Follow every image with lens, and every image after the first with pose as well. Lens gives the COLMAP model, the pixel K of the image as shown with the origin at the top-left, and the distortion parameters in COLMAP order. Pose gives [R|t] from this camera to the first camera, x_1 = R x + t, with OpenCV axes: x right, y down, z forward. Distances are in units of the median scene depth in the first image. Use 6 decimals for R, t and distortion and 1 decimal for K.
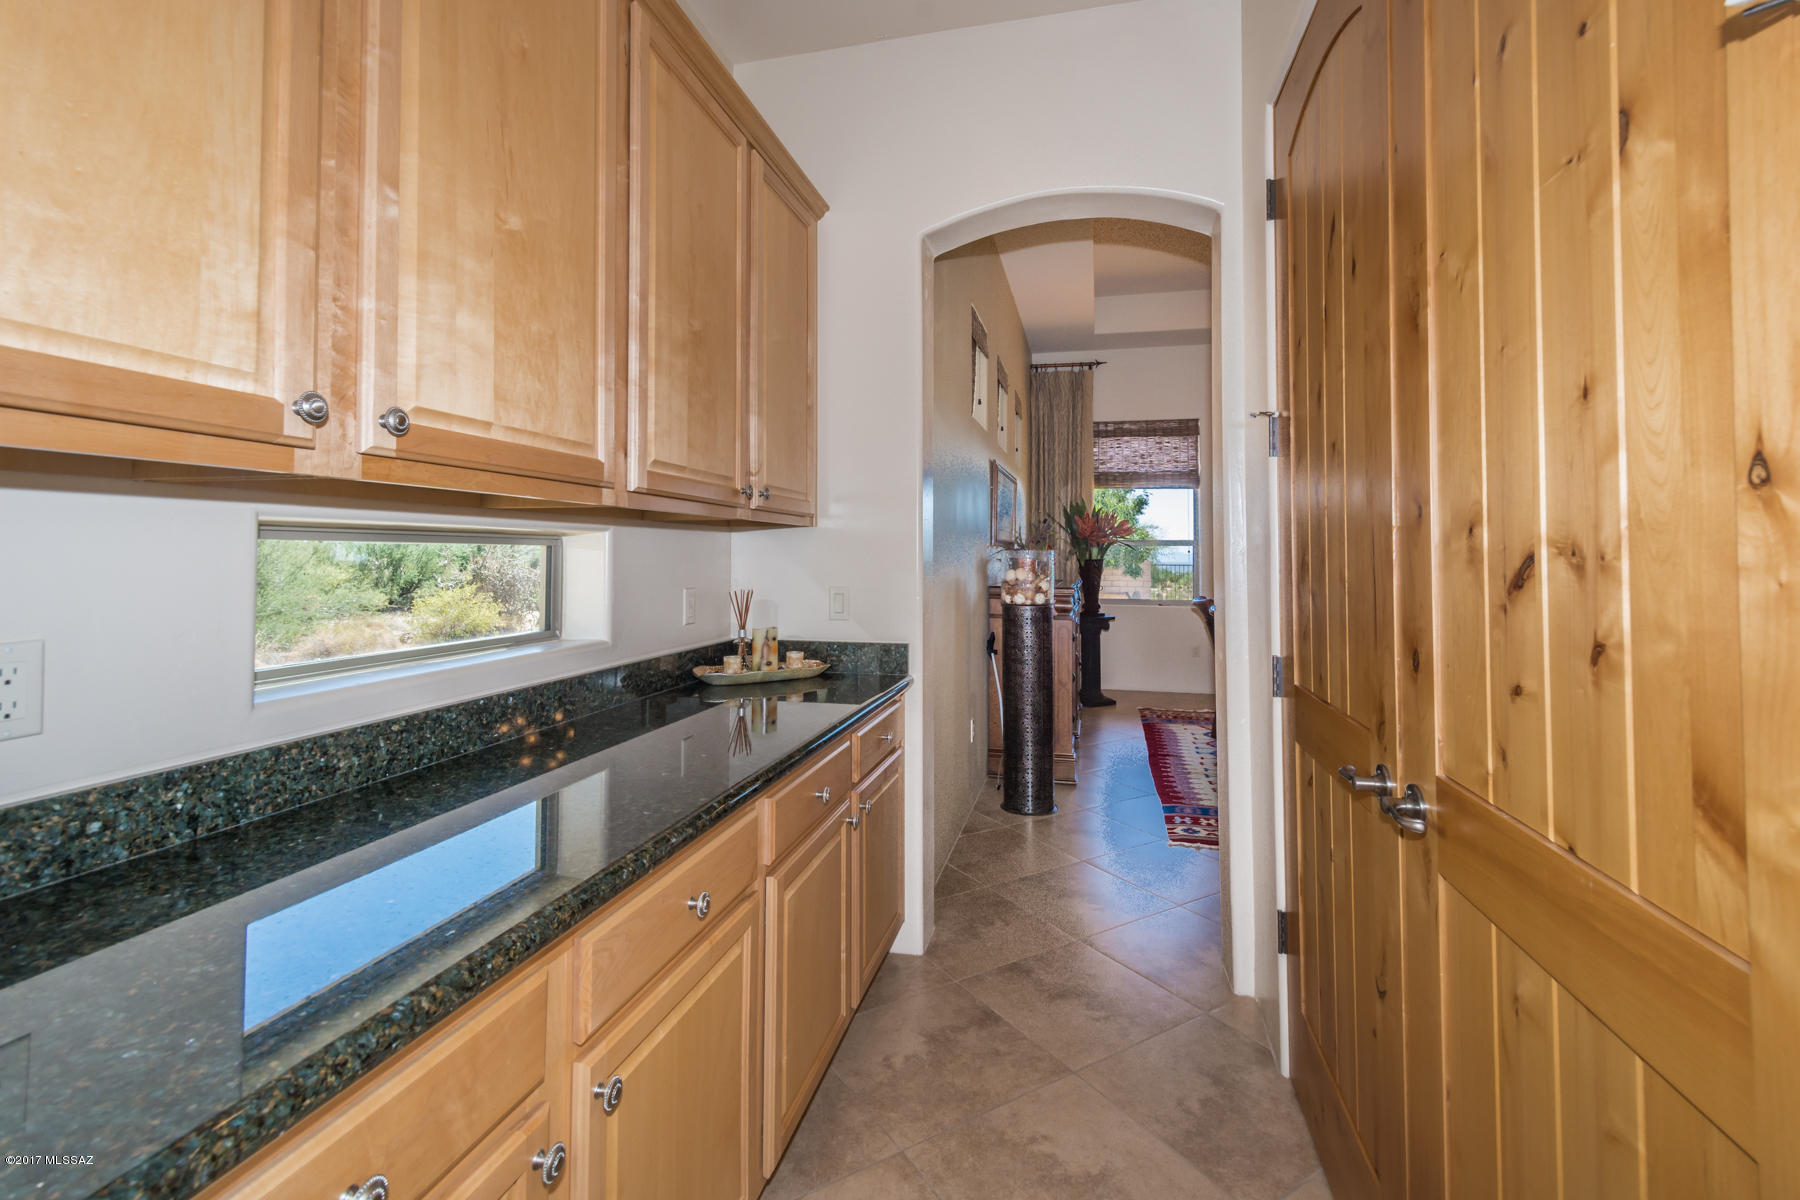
lens RADIAL K [[796.0, 0, 908.5], [0, 796.0, 523.5], [0, 0, 1]] dist [0.002737, 0.000000]
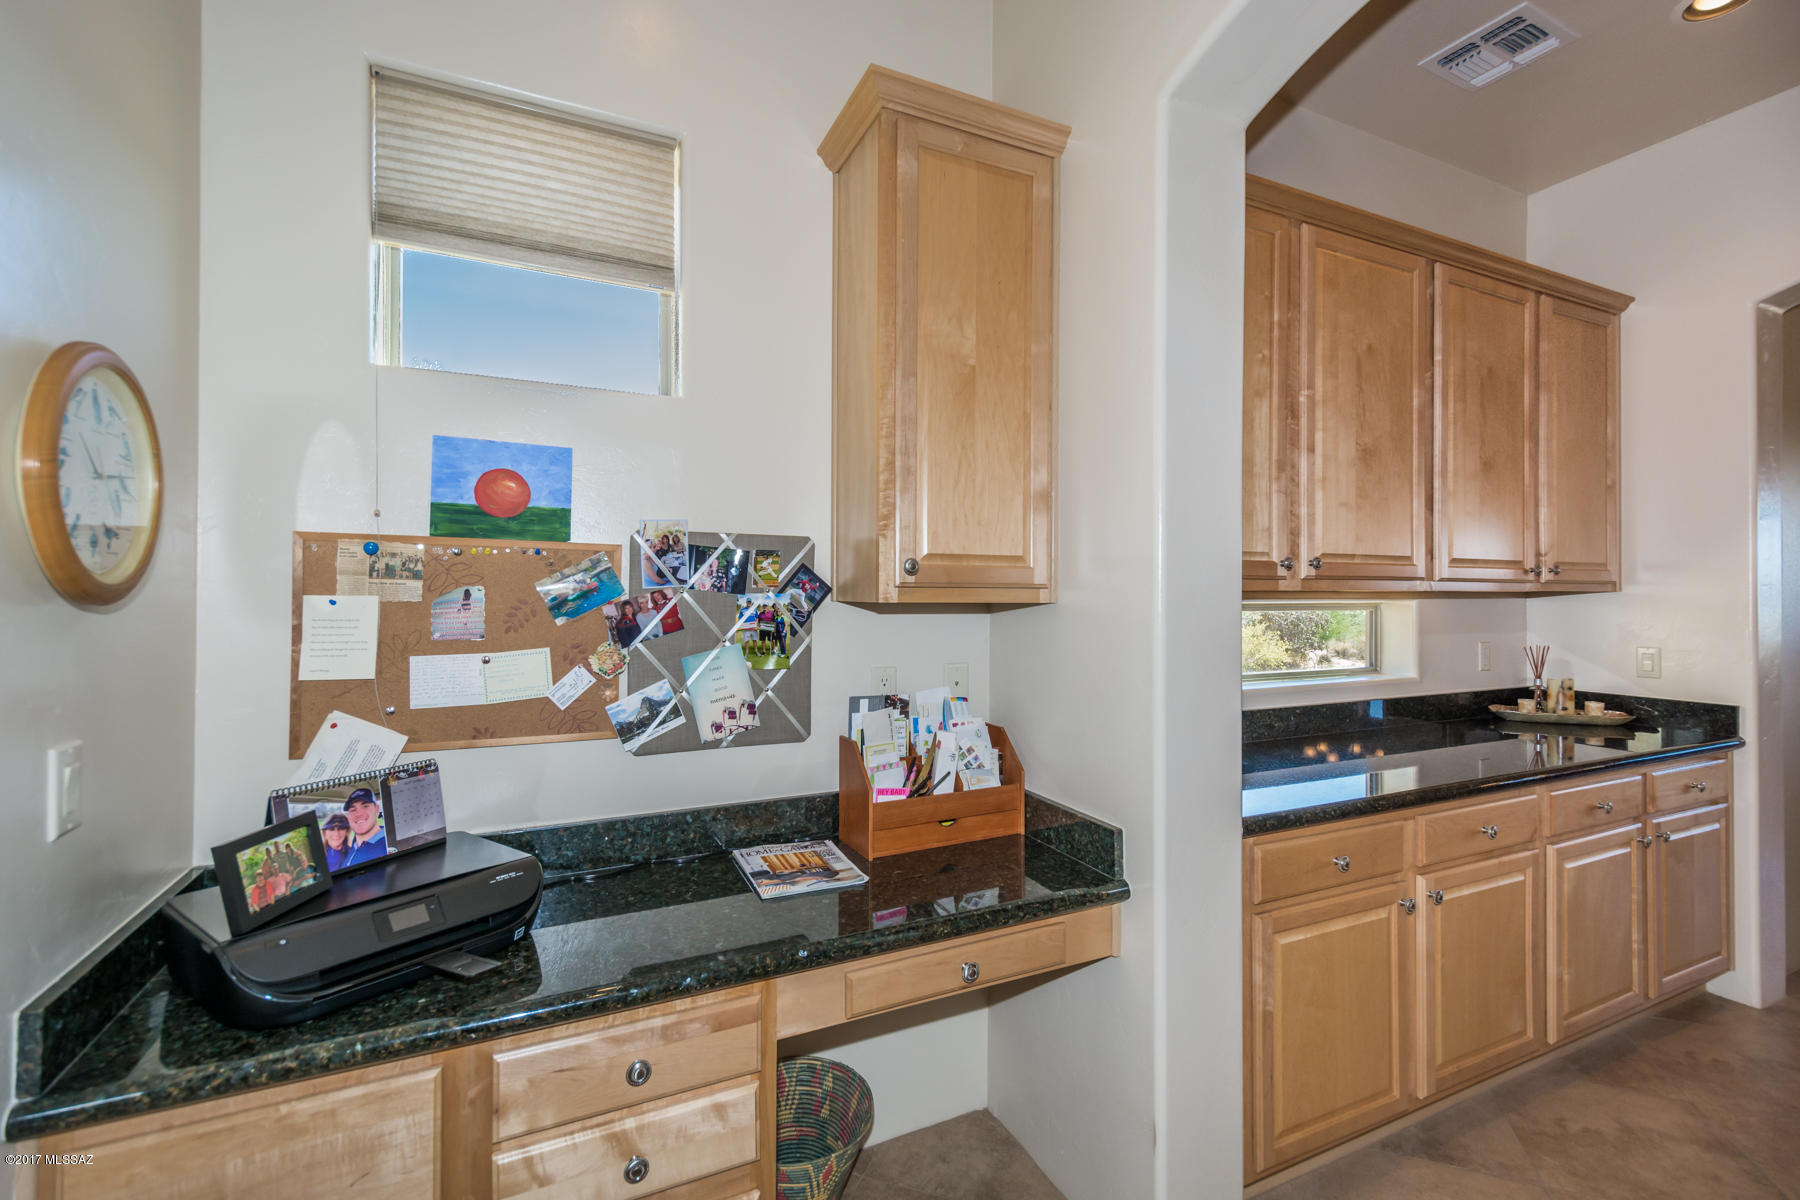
lens RADIAL K [[802.3, 0, 909.5], [0, 802.3, 590.6], [0, 0, 1]] dist [0.006045, 0.000665]
pose [[0.625158, -0.000061, -0.780498, 0.165930], [0.029060, 0.999308, 0.023198, -0.062189], [0.779957, -0.037184, 0.624728, -0.555338]]
